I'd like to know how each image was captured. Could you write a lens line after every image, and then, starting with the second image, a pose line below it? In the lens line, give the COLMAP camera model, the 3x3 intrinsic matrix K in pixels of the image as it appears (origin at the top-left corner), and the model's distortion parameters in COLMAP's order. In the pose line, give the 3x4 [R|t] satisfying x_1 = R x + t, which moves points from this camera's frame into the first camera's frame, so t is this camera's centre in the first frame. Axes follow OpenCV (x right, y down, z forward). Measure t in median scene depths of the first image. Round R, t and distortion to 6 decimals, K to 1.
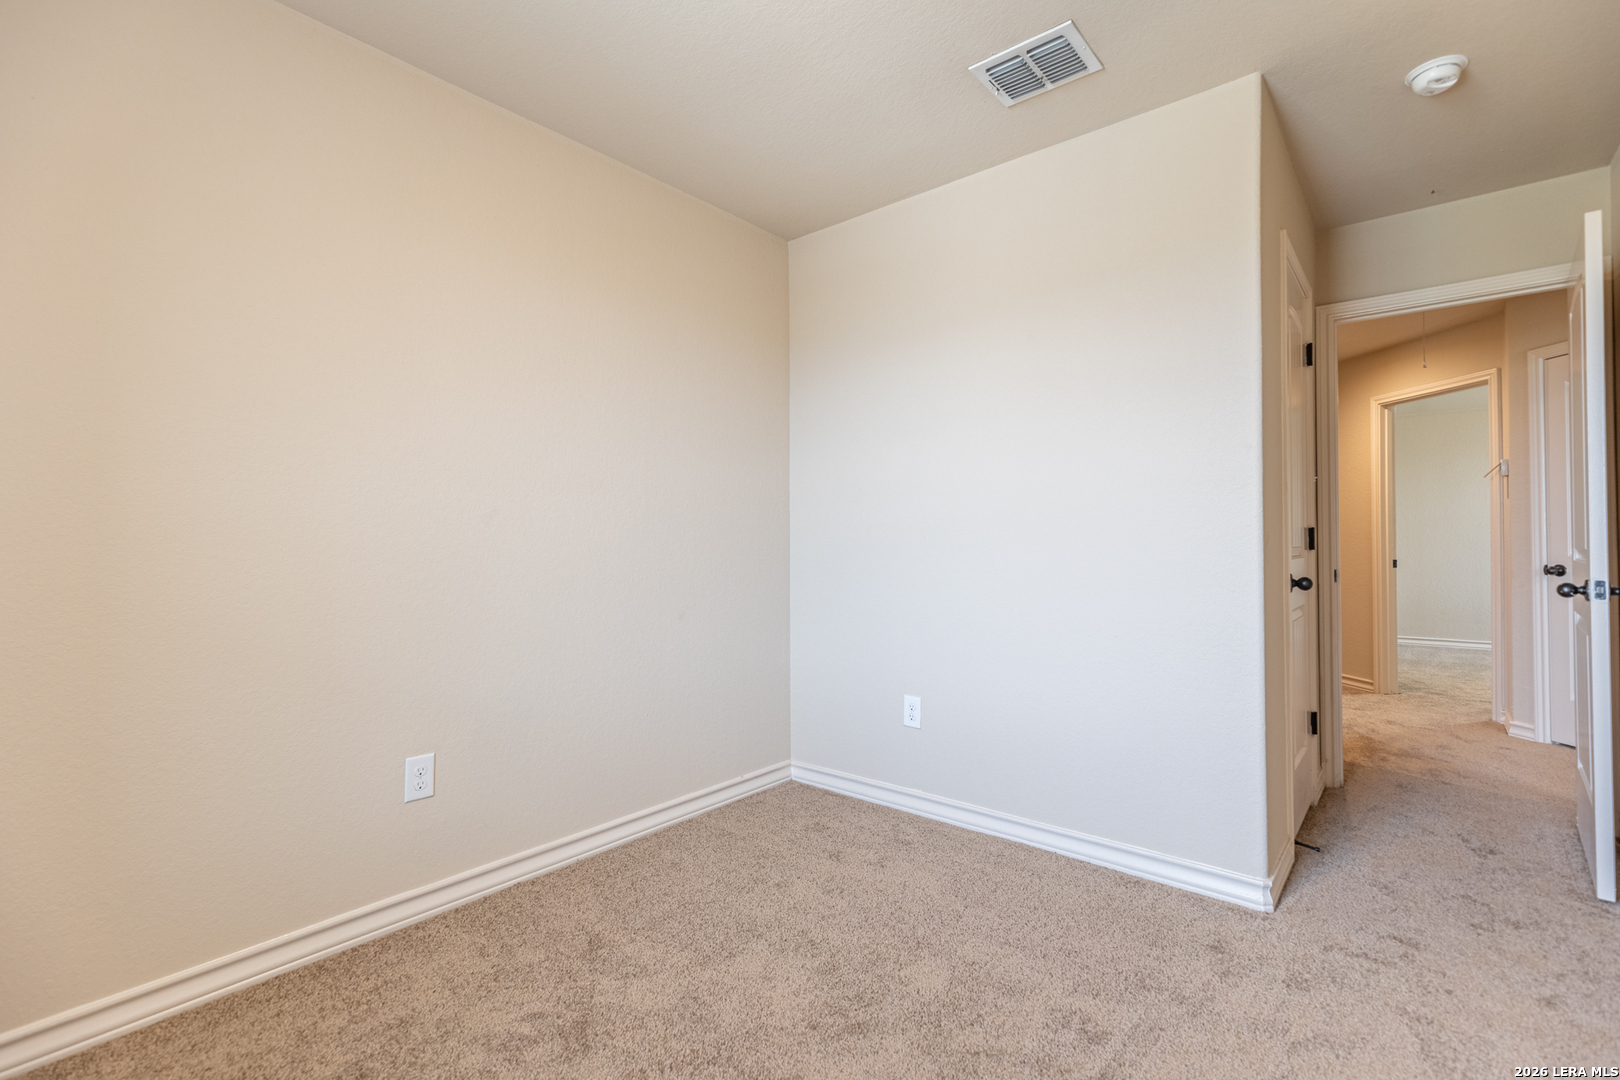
lens RADIAL K [[730.6, 0, 811.9], [0, 730.6, 535.1], [0, 0, 1]] dist [0.002610, -0.000075]
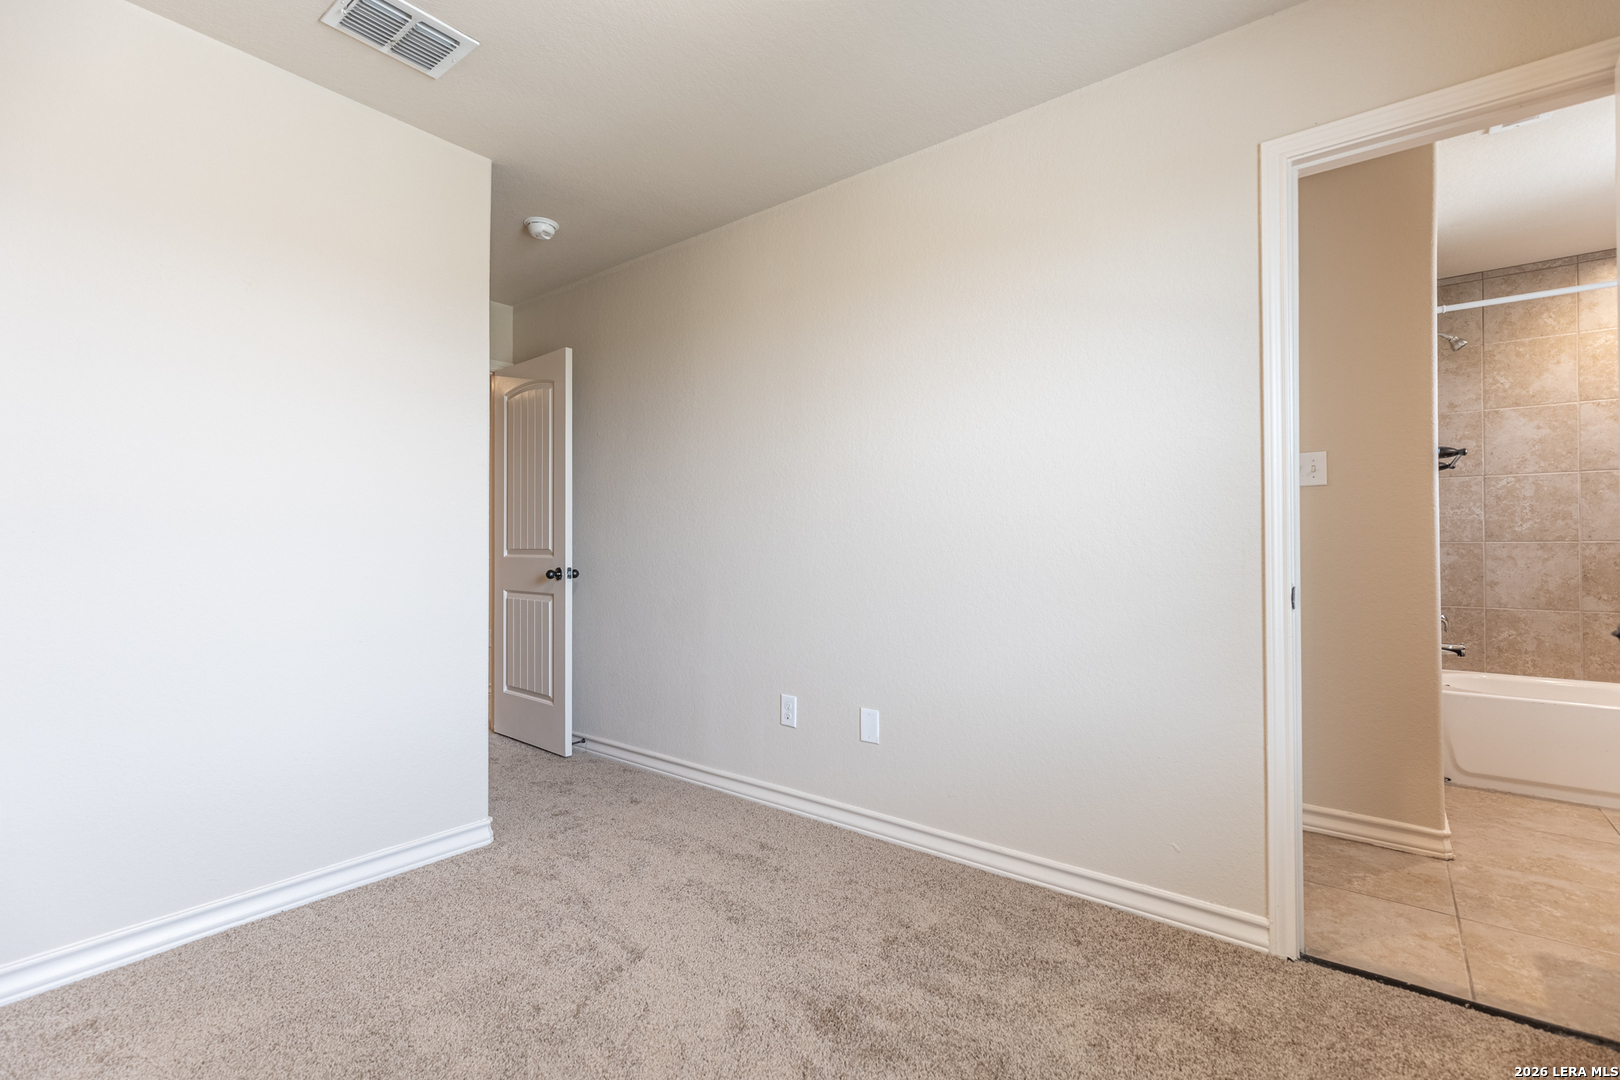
lens RADIAL K [[735.0, 0, 817.0], [0, 735.0, 538.1], [0, 0, 1]] dist [0.005767, 0.000392]
pose [[-0.036658, 0.011118, 0.999266, -0.673533], [-0.011121, 0.999872, -0.011533, 0.008326], [-0.999266, -0.011535, -0.036529, 0.519597]]
